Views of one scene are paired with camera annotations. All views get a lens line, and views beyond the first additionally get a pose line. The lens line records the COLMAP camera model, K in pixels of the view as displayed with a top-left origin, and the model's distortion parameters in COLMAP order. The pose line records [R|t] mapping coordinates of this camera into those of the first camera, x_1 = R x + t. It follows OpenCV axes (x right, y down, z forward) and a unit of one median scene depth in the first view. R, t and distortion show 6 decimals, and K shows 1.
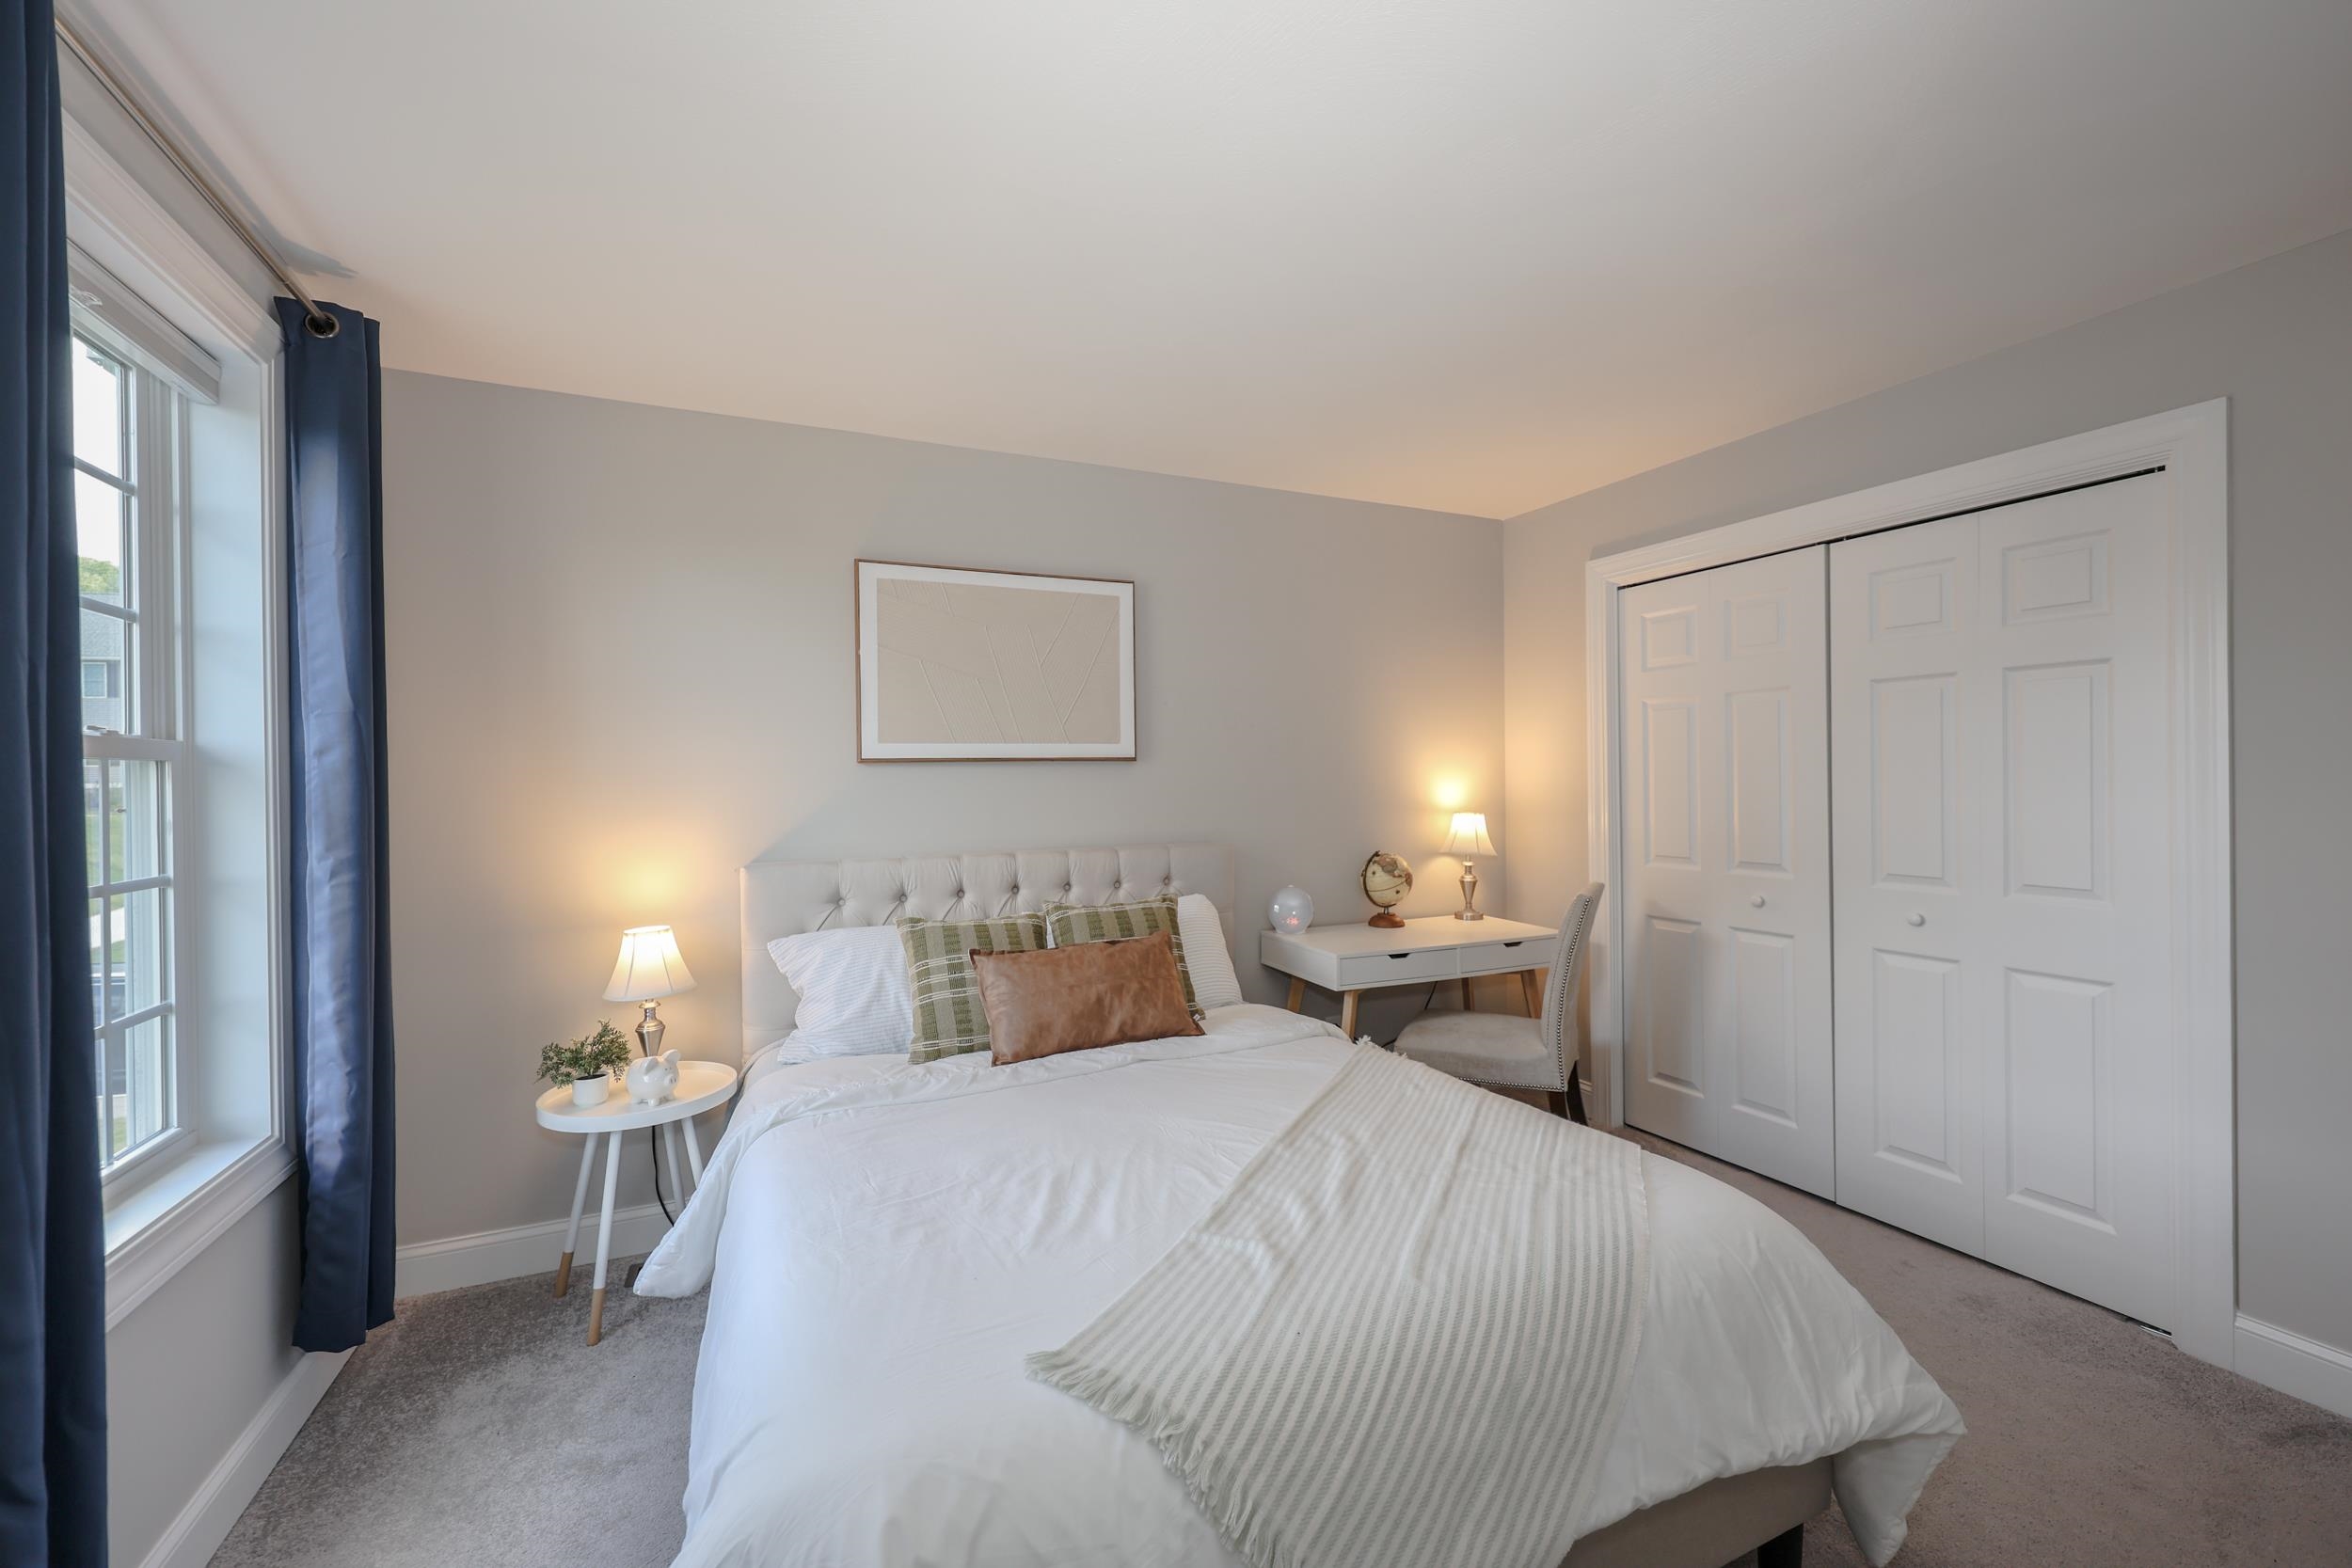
lens RADIAL K [[949.1, 0, 1170.9], [0, 949.1, 781.8], [0, 0, 1]] dist [0.000522, 0.000042]
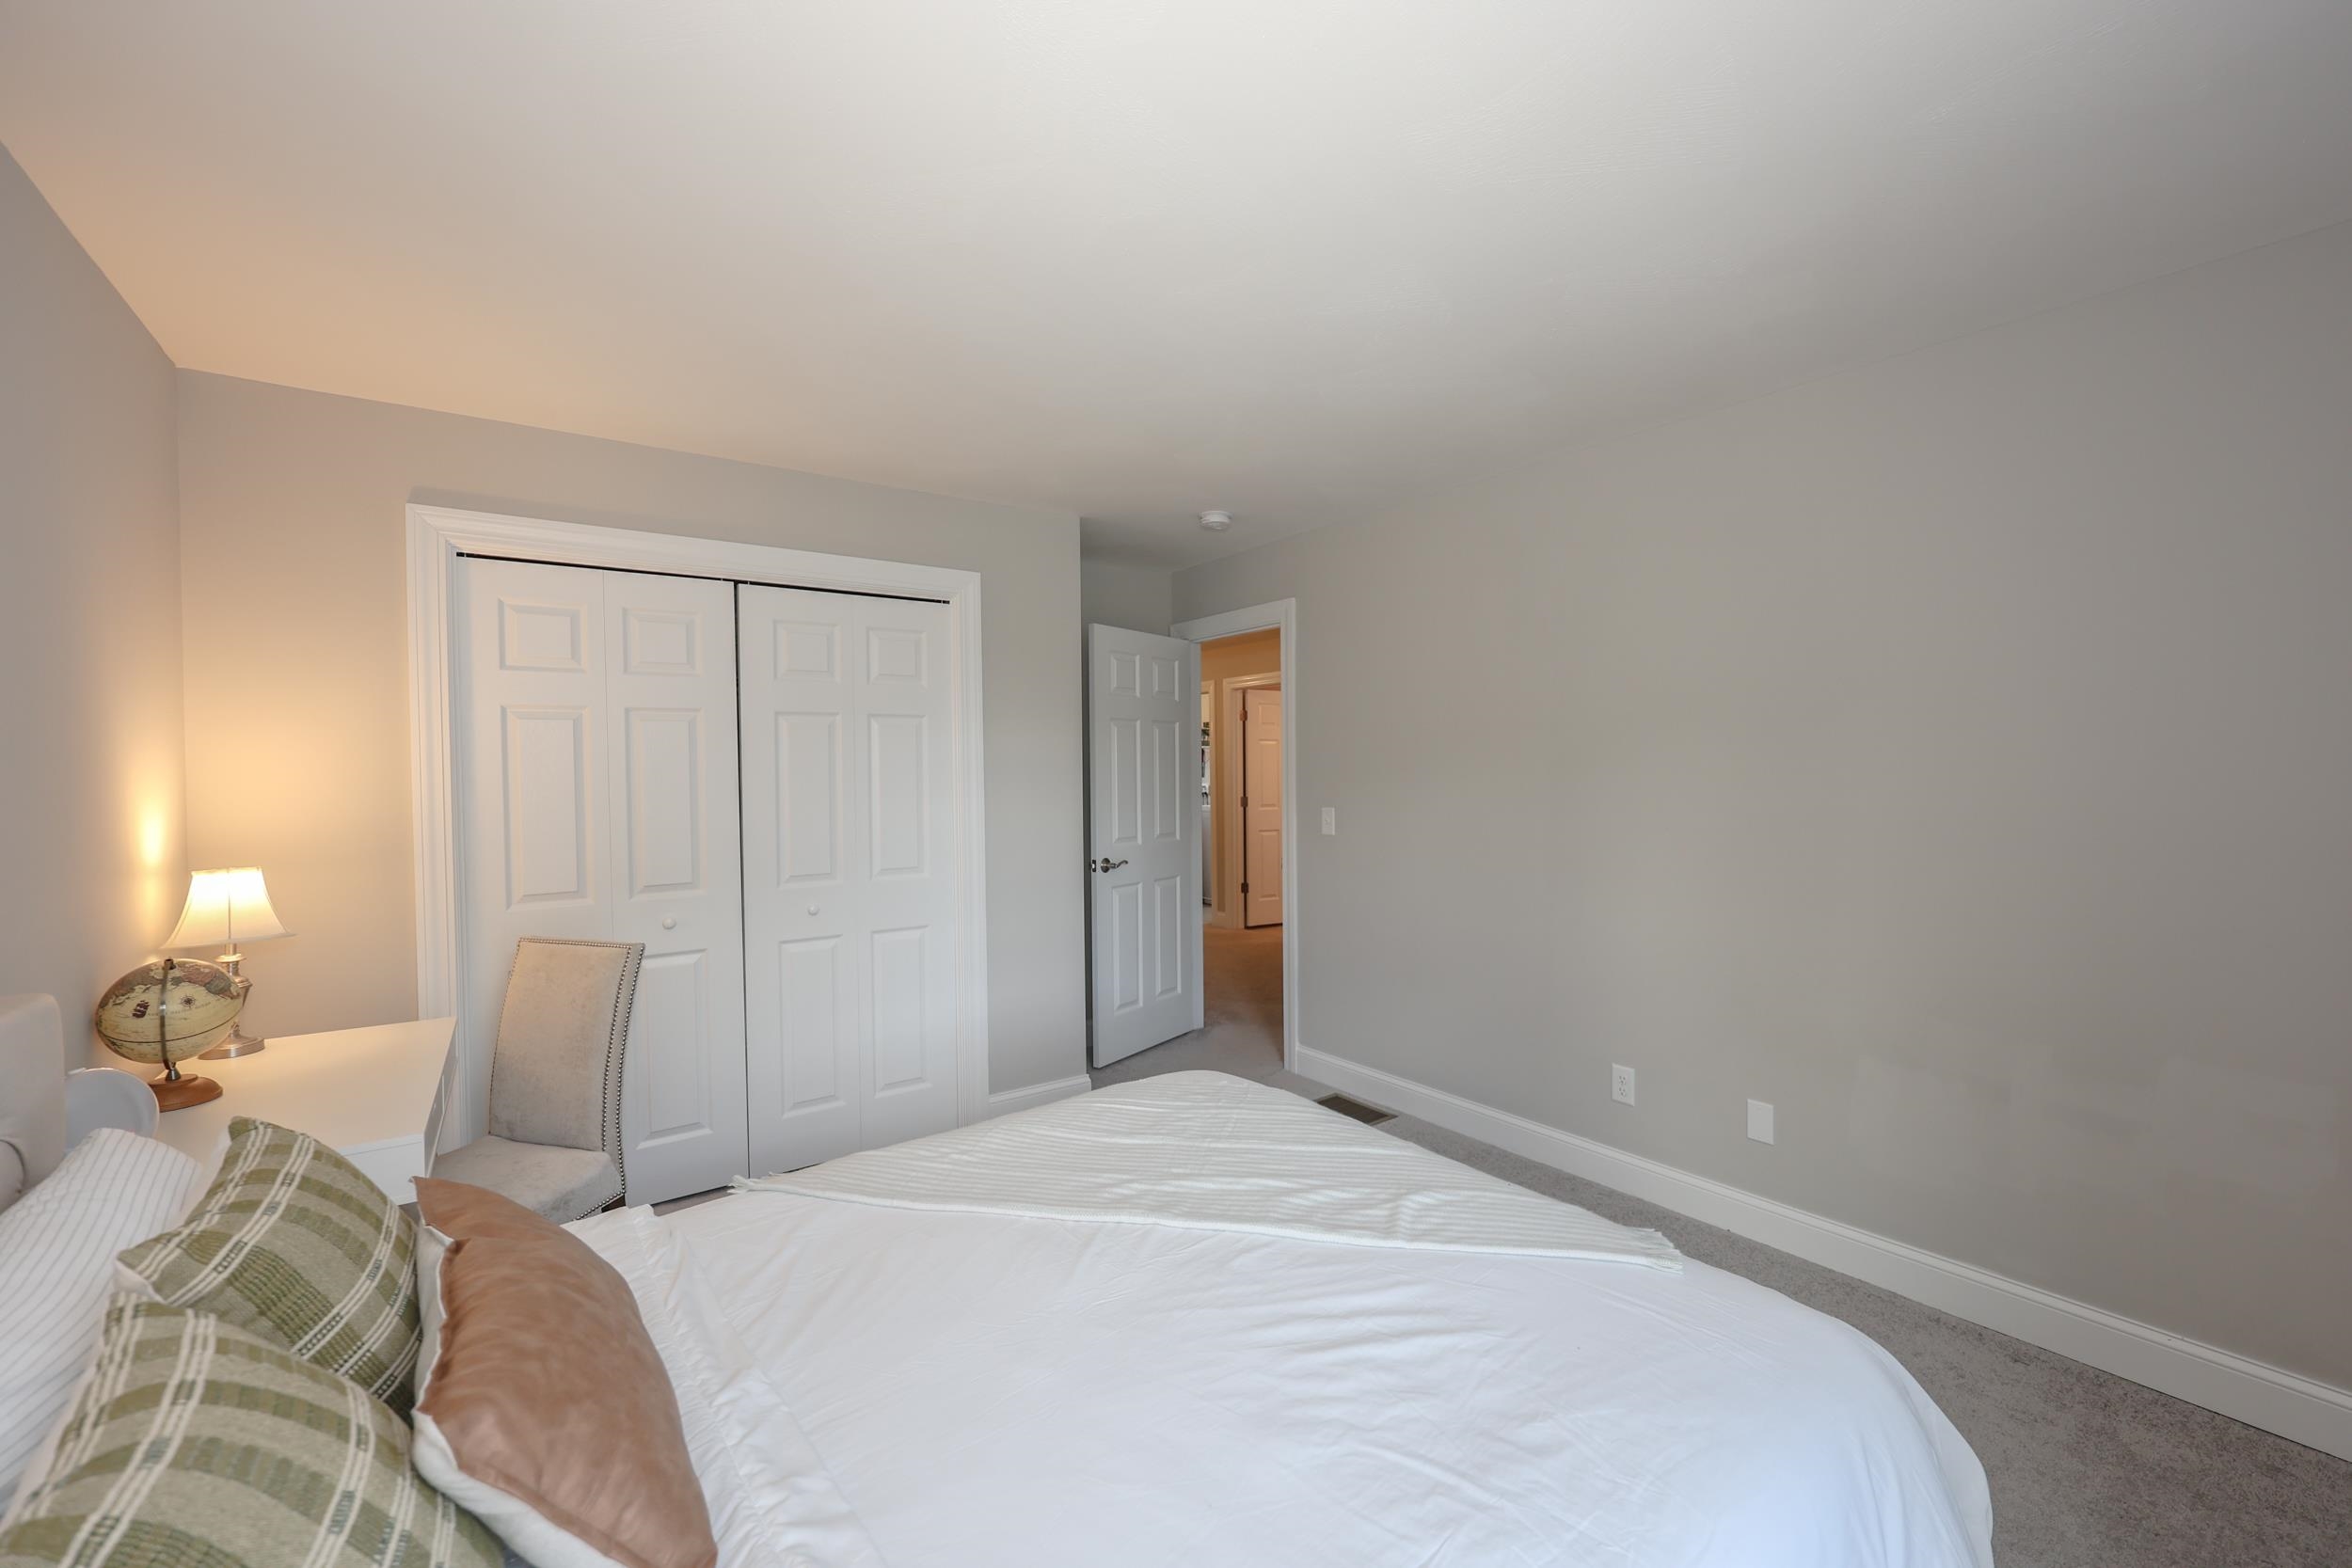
lens RADIAL K [[949.1, 0, 1170.9], [0, 949.1, 781.8], [0, 0, 1]] dist [0.000522, 0.000042]
pose [[-0.194896, -0.003955, 0.980816, -0.584246], [0.017990, 0.999809, 0.007607, -0.025581], [-0.980659, 0.019128, -0.194787, 0.879682]]
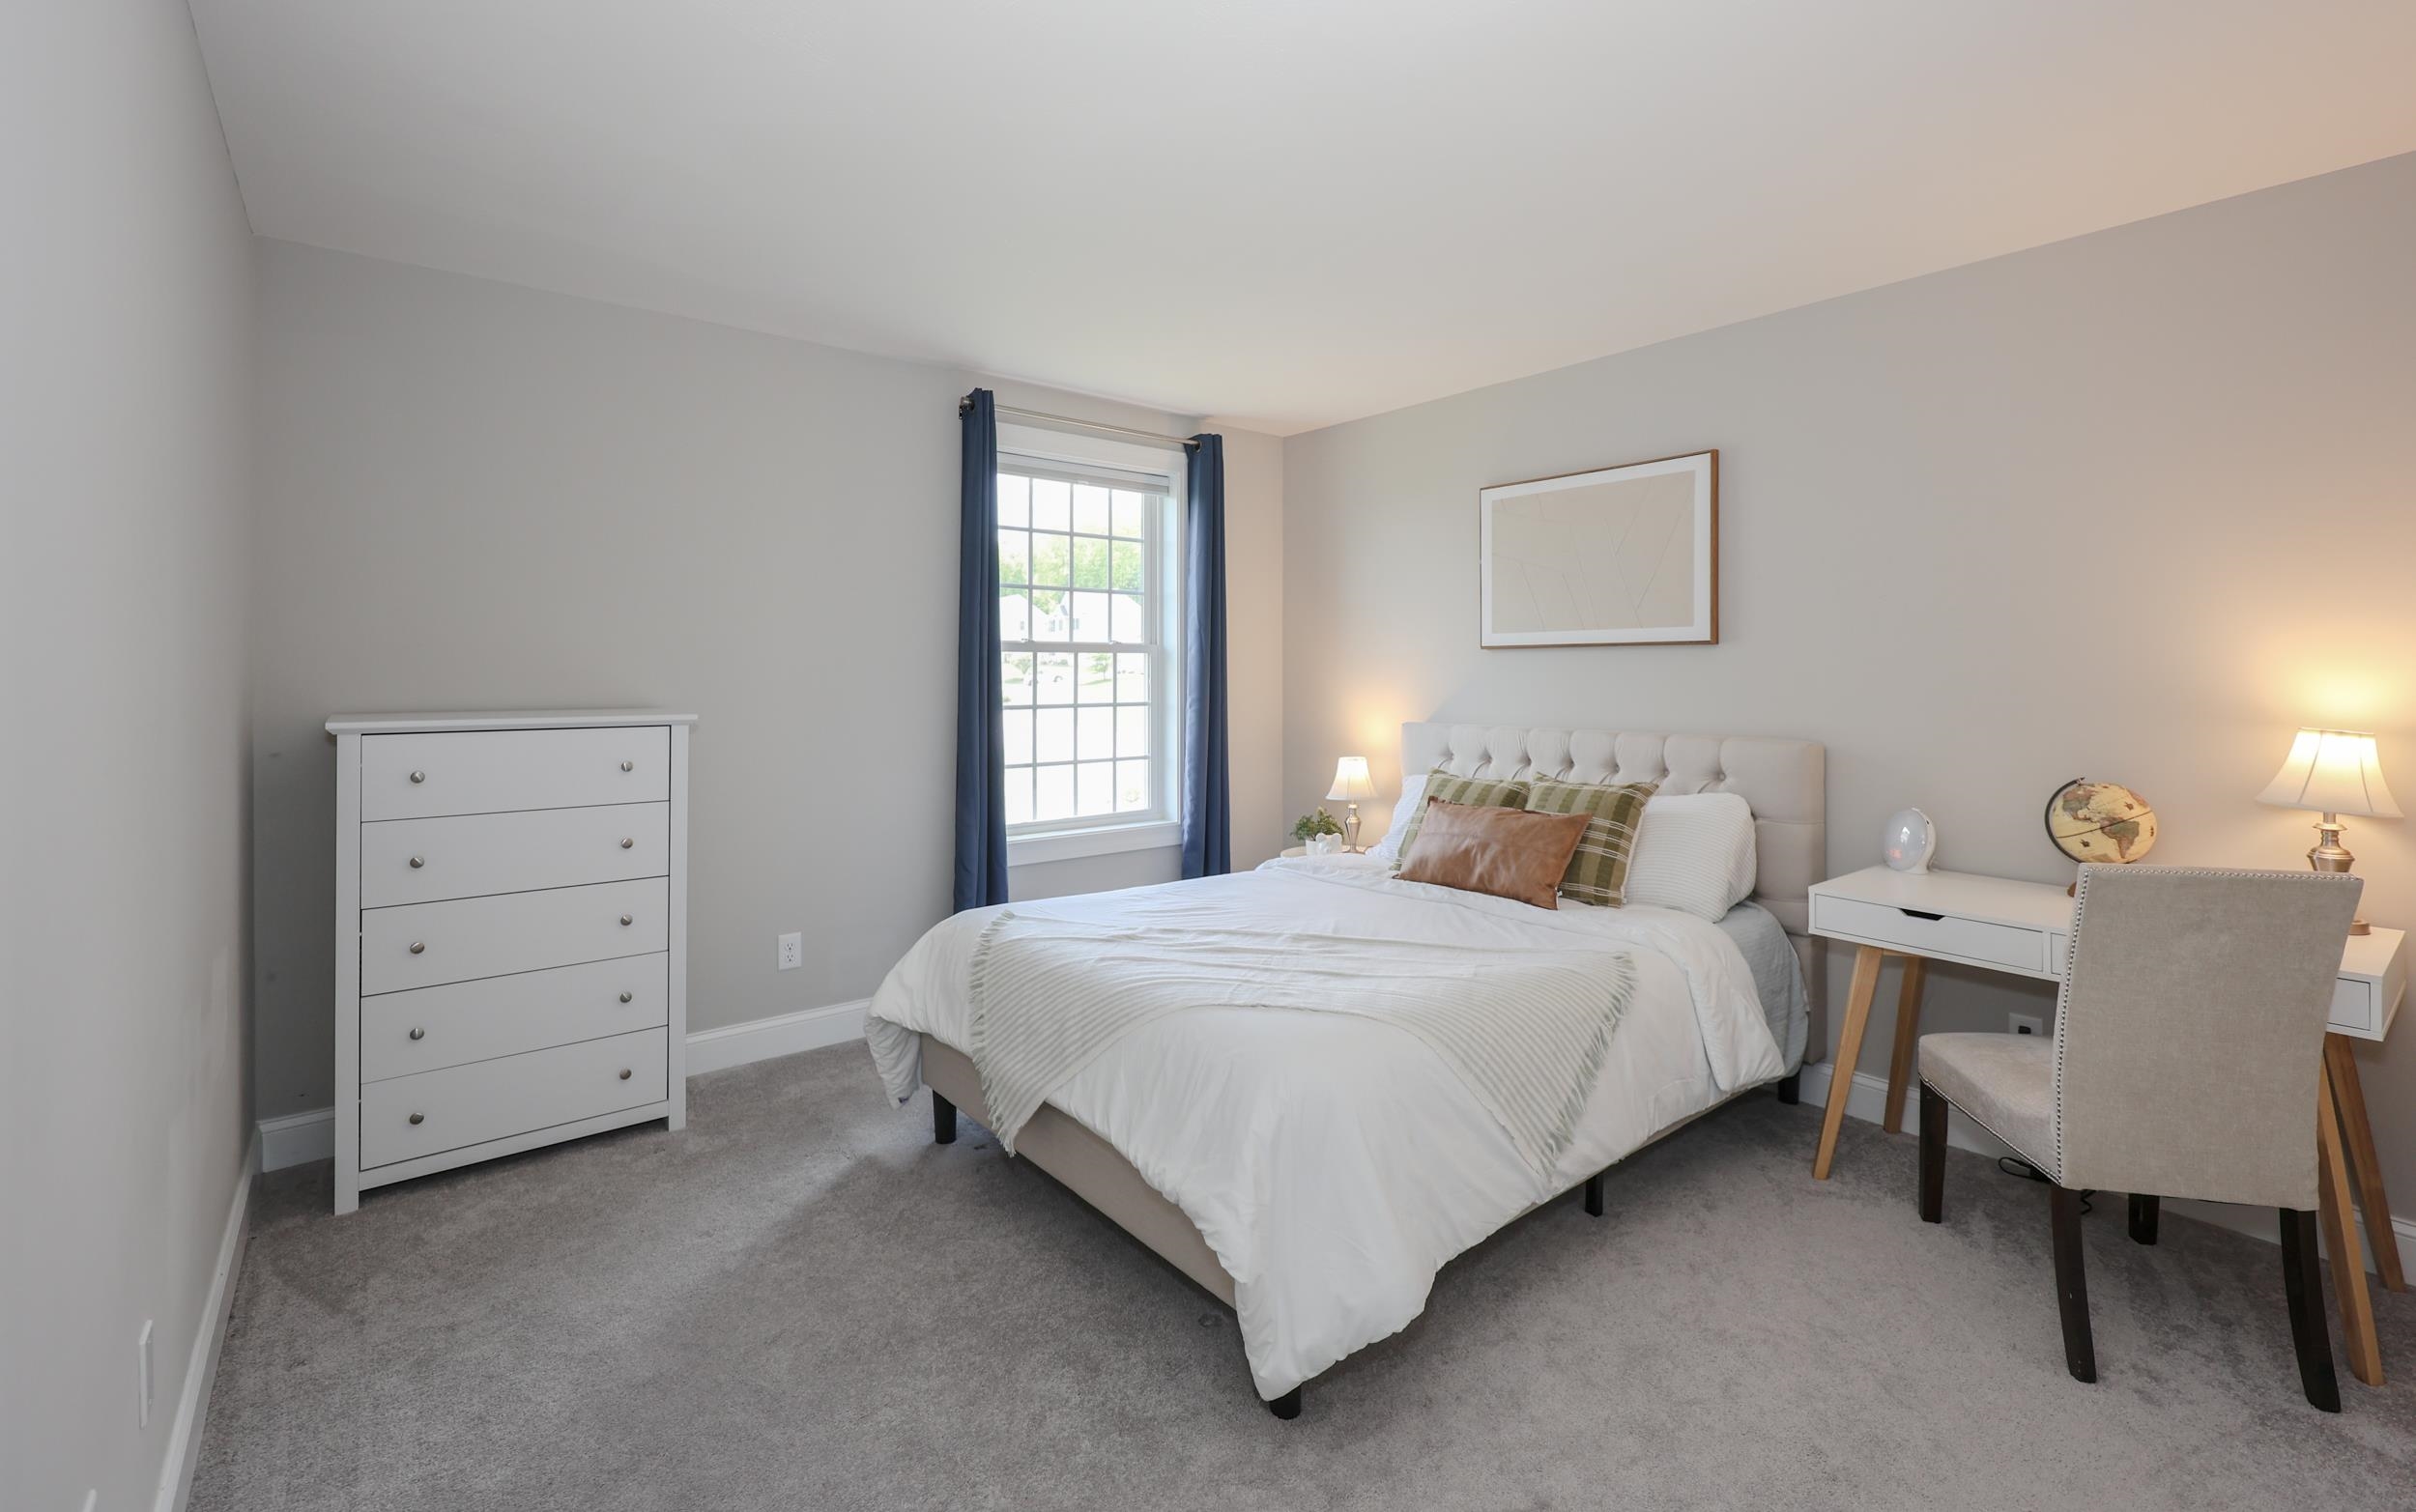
lens RADIAL K [[1064.1, 0, 1210.0], [0, 1064.1, 663.7], [0, 0, 1]] dist [-0.001232, -0.000224]
pose [[0.240009, 0.005137, -0.970757, 1.165339], [-0.005112, 0.999979, 0.004028, -0.006569], [0.970757, 0.003995, 0.240030, 0.382521]]
